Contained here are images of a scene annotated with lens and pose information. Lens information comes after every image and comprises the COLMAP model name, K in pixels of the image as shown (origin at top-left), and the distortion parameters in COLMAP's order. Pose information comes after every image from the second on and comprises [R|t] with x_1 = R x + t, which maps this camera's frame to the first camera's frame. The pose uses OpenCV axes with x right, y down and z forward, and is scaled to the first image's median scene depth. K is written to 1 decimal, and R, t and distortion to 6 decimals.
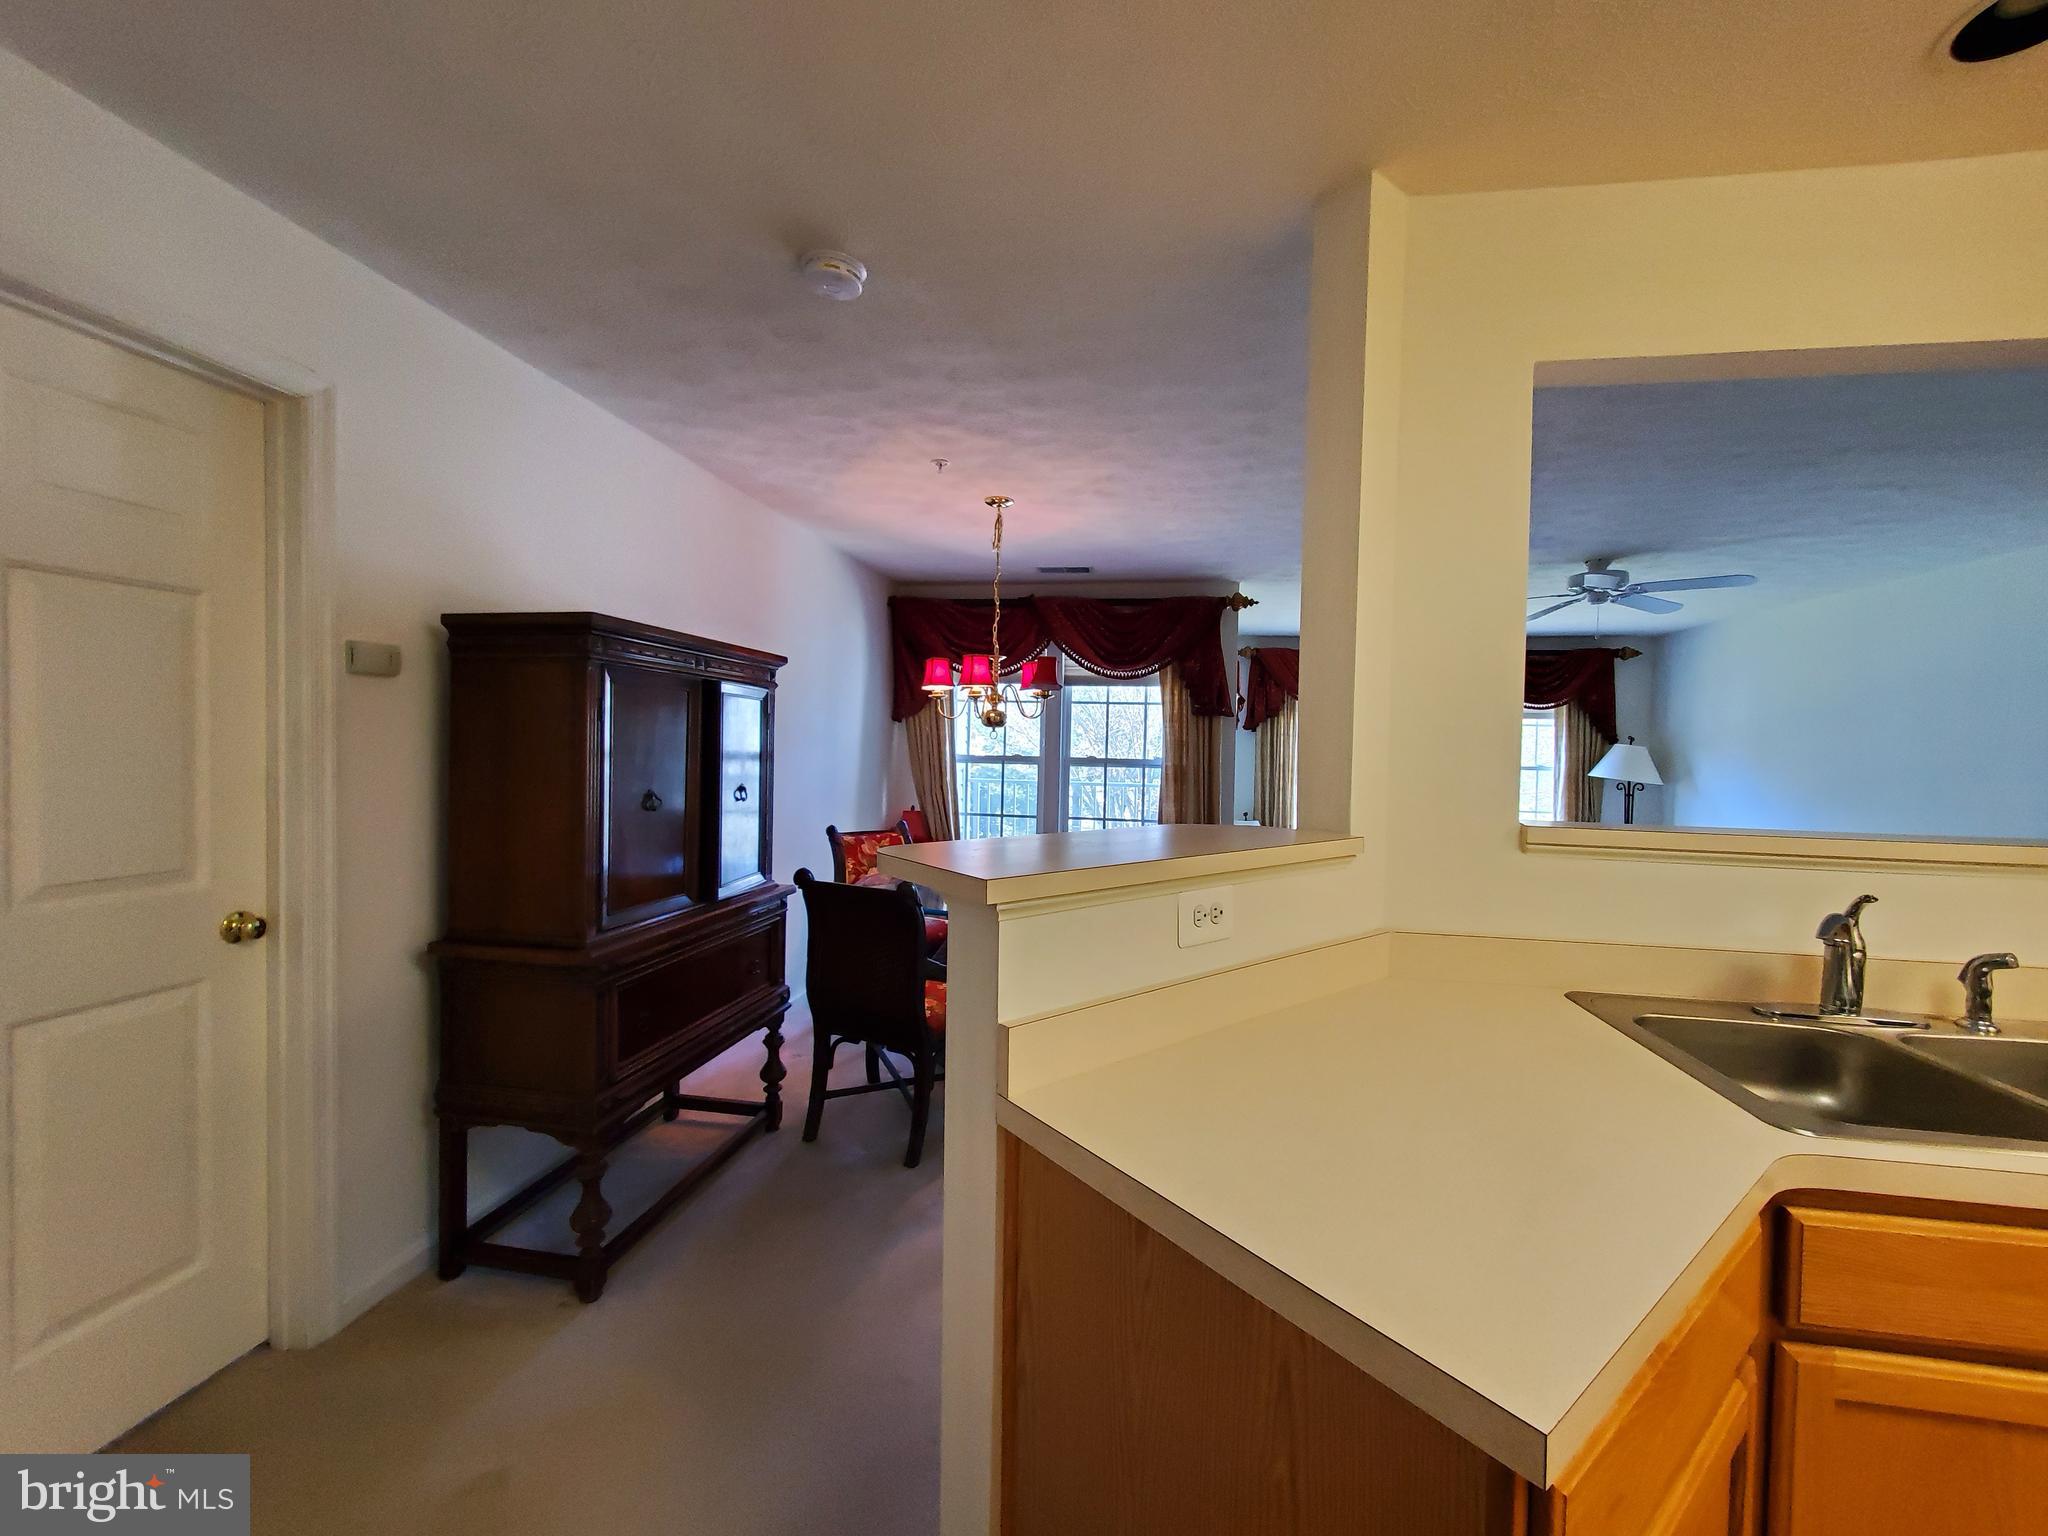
lens RADIAL K [[800.3, 0, 1024.0], [0, 800.3, 768.0], [0, 0, 1]] dist [0.002459, -0.002101]
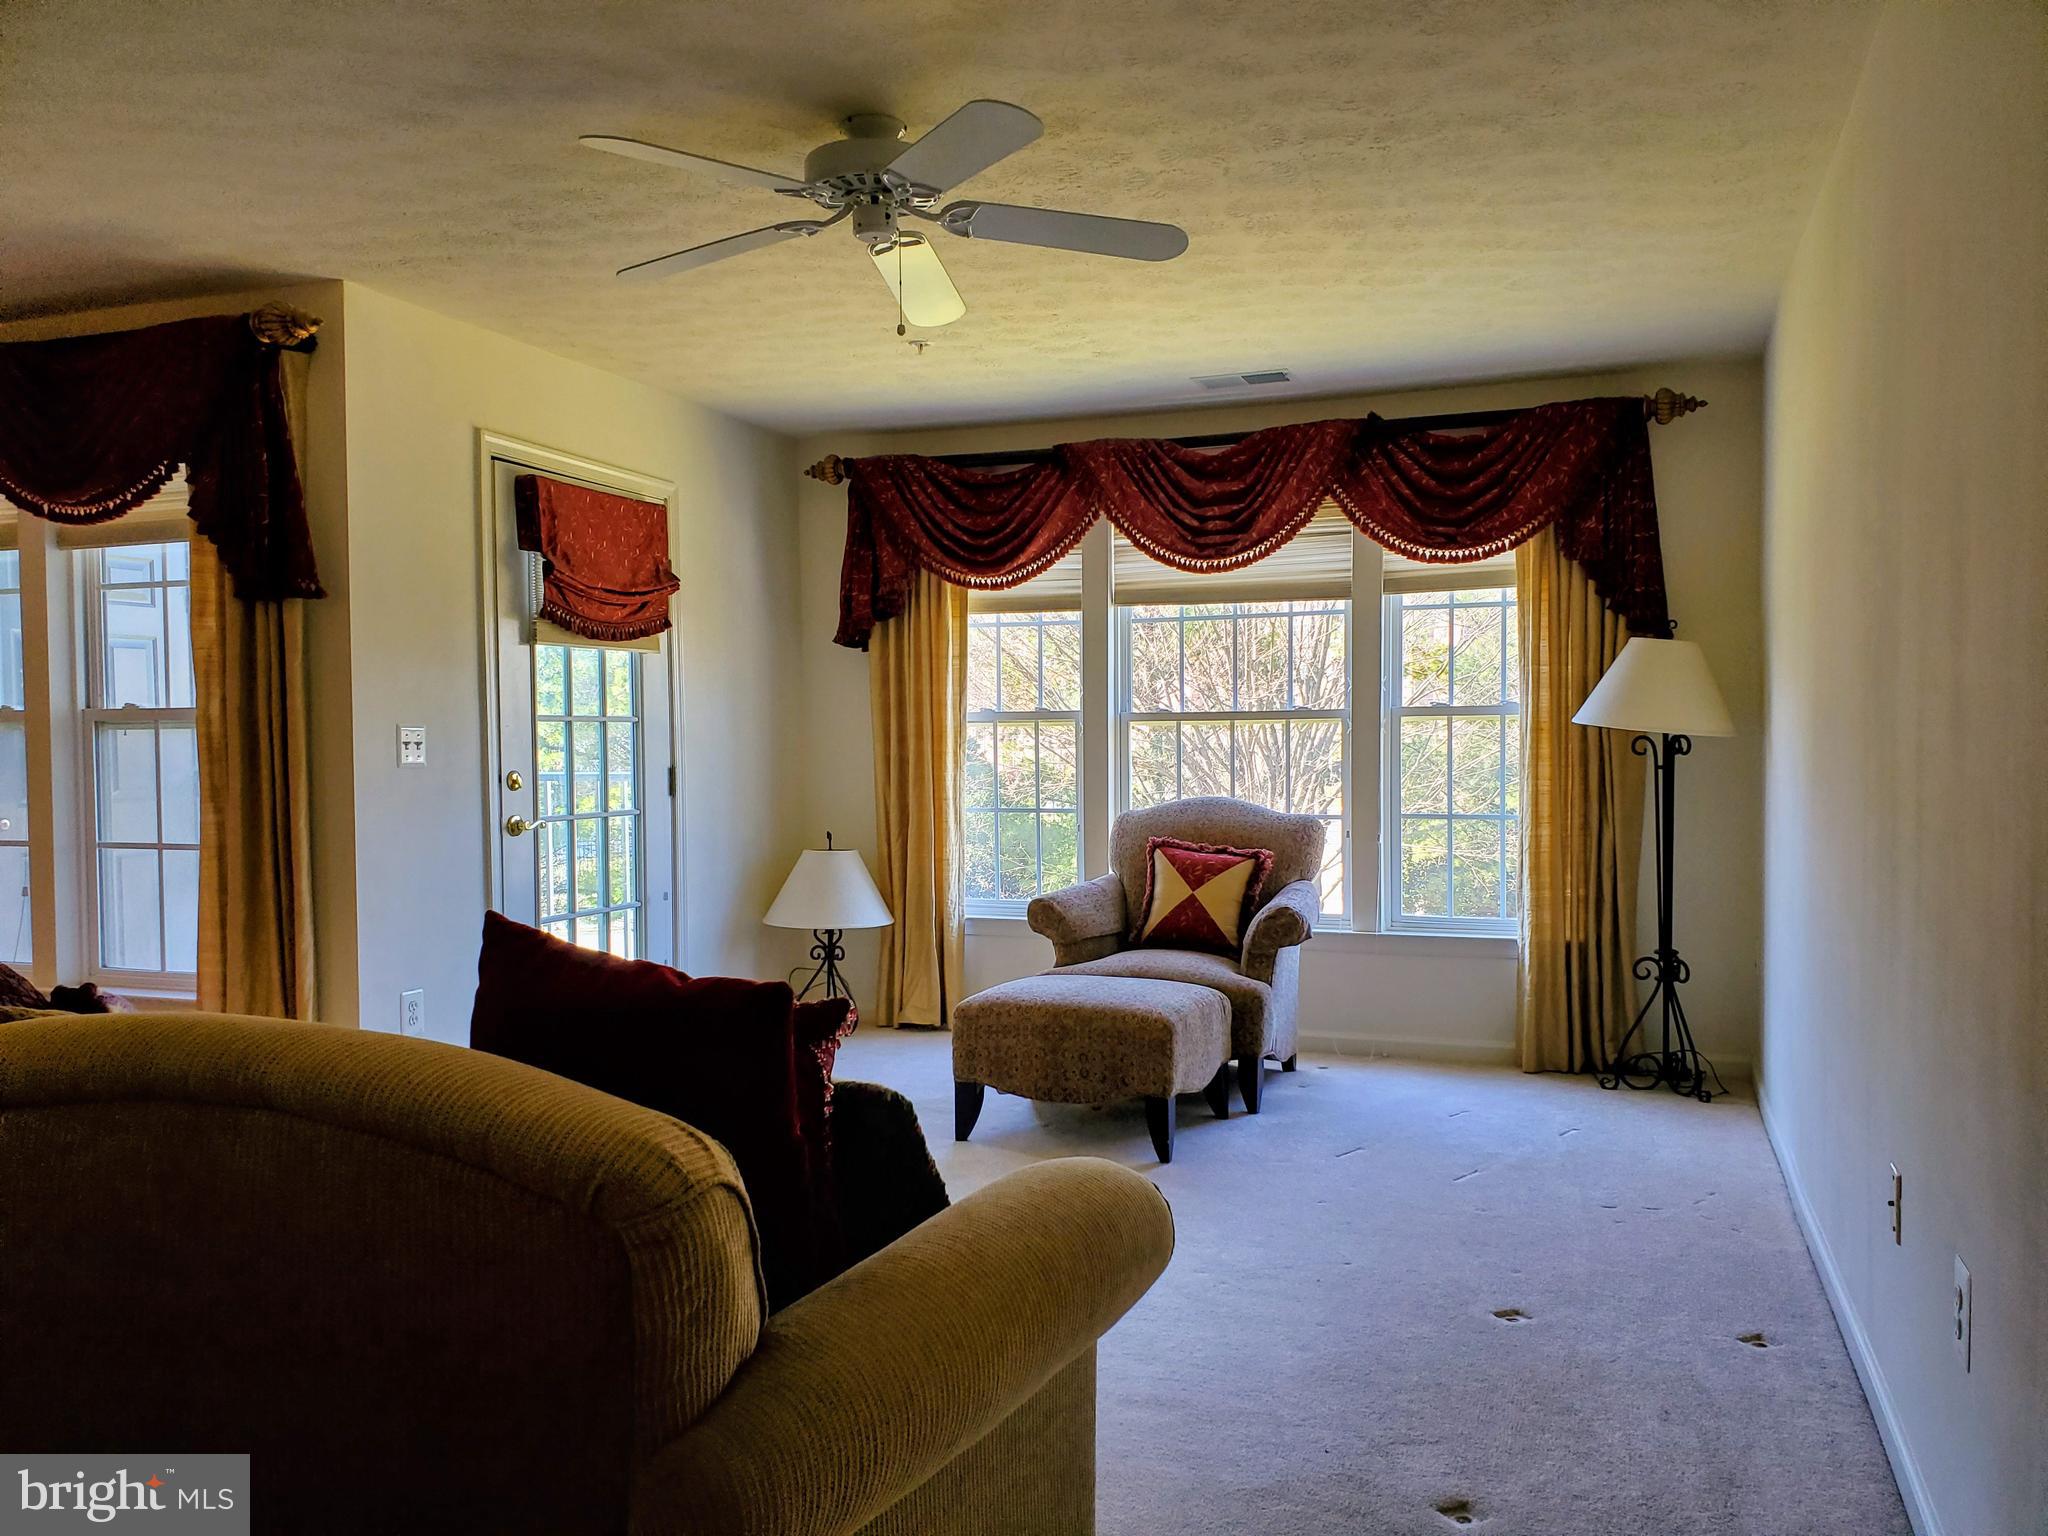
lens RADIAL K [[1546.9, 0, 1031.6], [0, 1546.9, 761.2], [0, 0, 1]] dist [0.002925, -0.001636]
pose [[0.986099, -0.034087, -0.162627, 0.558972], [0.035530, 0.999351, 0.005971, 0.014942], [0.162318, -0.011666, 0.986670, 0.195434]]
